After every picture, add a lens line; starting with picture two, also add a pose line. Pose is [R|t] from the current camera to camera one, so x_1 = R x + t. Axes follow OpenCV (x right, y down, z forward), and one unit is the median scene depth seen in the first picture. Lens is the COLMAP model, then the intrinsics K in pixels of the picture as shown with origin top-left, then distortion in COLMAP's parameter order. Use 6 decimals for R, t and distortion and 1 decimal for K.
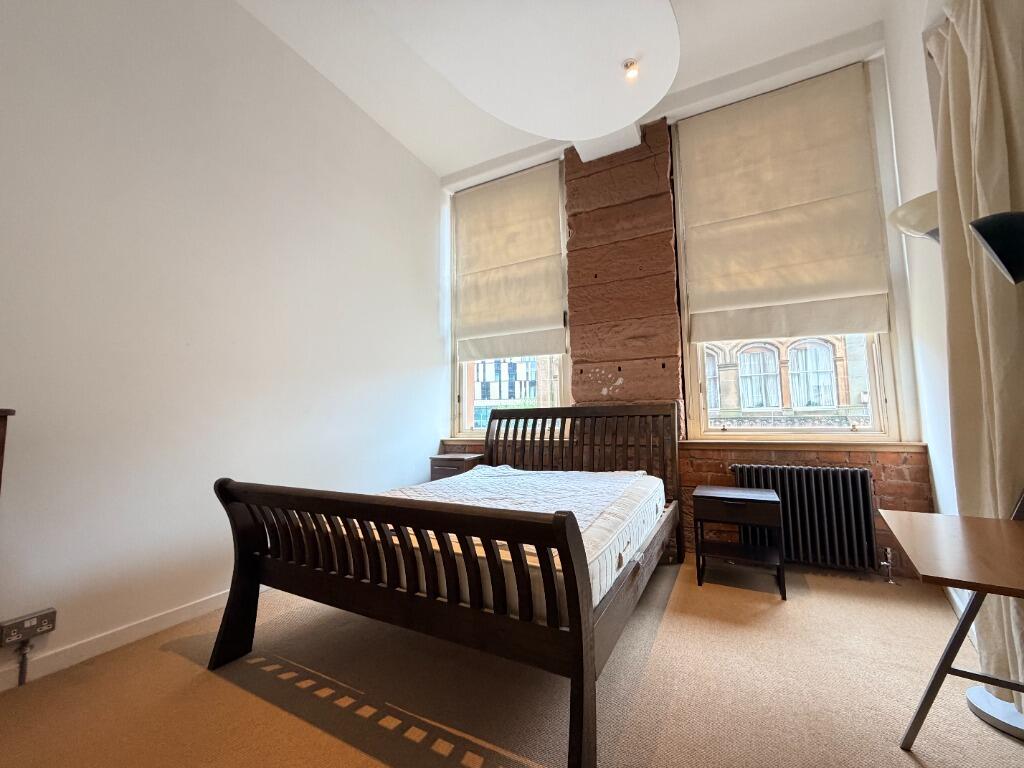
lens RADIAL K [[411.0, 0, 510.8], [0, 411.0, 381.2], [0, 0, 1]] dist [0.000219, 0.000473]
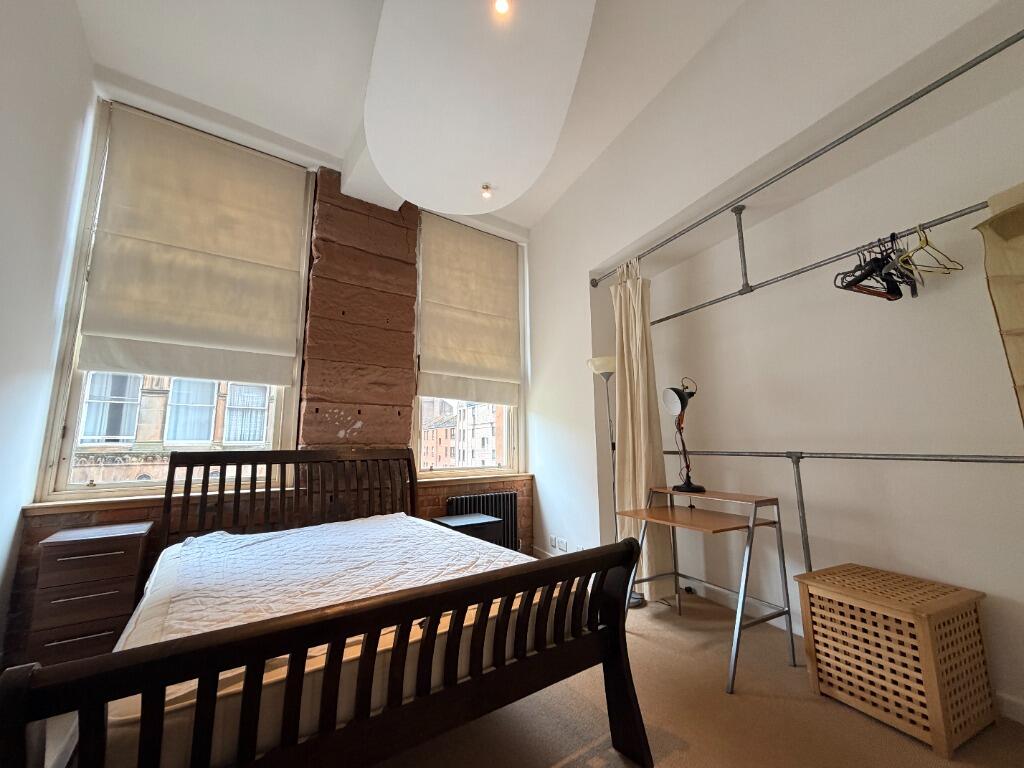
lens RADIAL K [[411.0, 0, 510.8], [0, 411.0, 381.2], [0, 0, 1]] dist [0.000219, 0.000473]
pose [[0.438480, 0.149152, 0.886278, -0.466024], [-0.081476, 0.988669, -0.126073, -0.007790], [-0.895040, -0.016930, 0.445664, 0.222030]]
